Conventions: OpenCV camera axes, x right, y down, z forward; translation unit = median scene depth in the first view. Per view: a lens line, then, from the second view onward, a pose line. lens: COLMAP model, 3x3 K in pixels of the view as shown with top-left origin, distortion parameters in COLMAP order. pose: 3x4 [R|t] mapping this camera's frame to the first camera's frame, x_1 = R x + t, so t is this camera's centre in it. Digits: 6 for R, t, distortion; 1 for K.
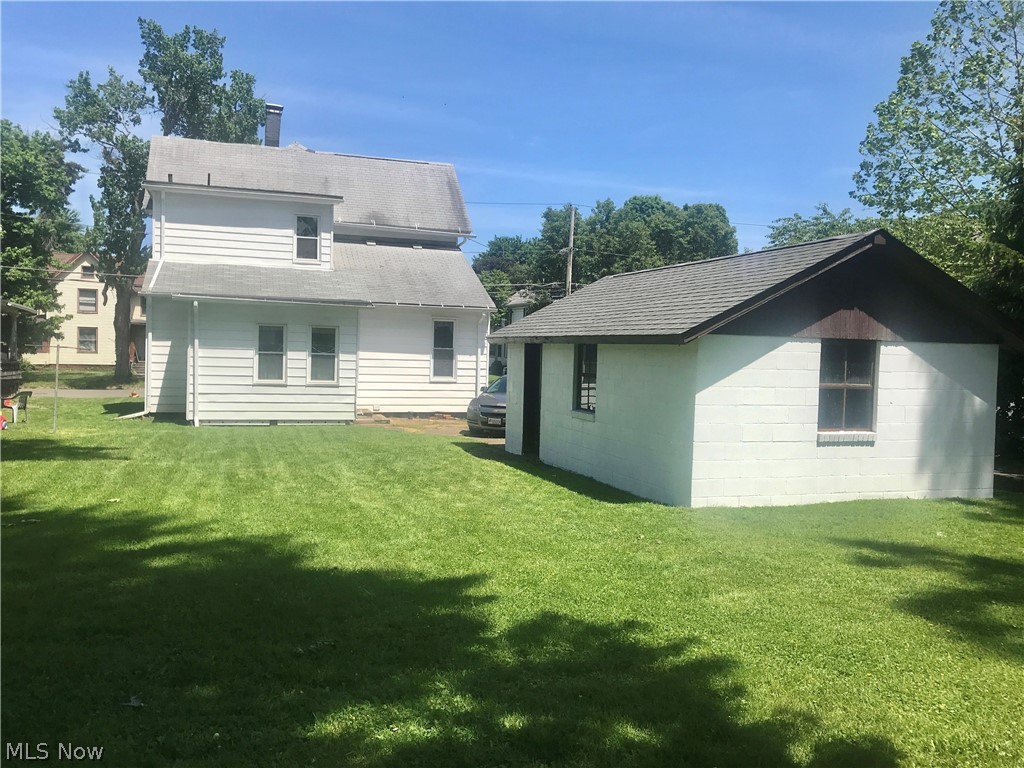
lens RADIAL K [[847.8, 0, 509.7], [0, 847.8, 380.6], [0, 0, 1]] dist [0.062275, 0.008539]
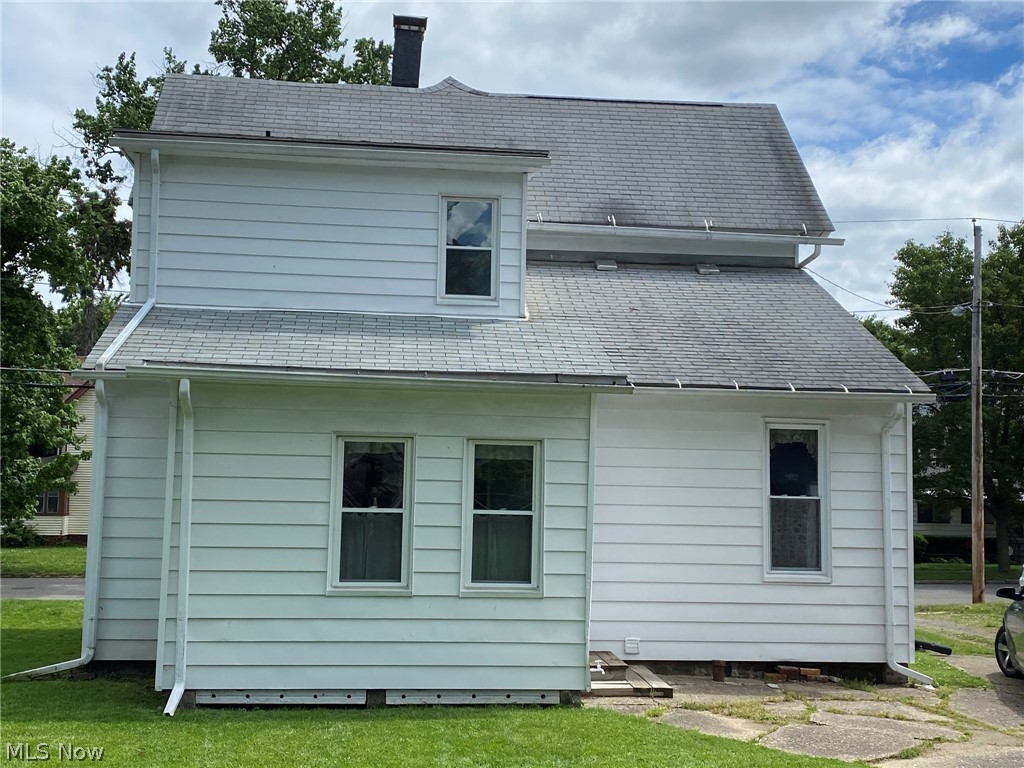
lens RADIAL K [[1288.2, 0, 510.7], [0, 1288.2, 384.2], [0, 0, 1]] dist [-0.054326, 0.000000]
pose [[0.977947, -0.030008, -0.206687, -0.070135], [0.002149, 0.991018, -0.133713, -0.008517], [0.208843, 0.130320, 0.969227, 0.320485]]
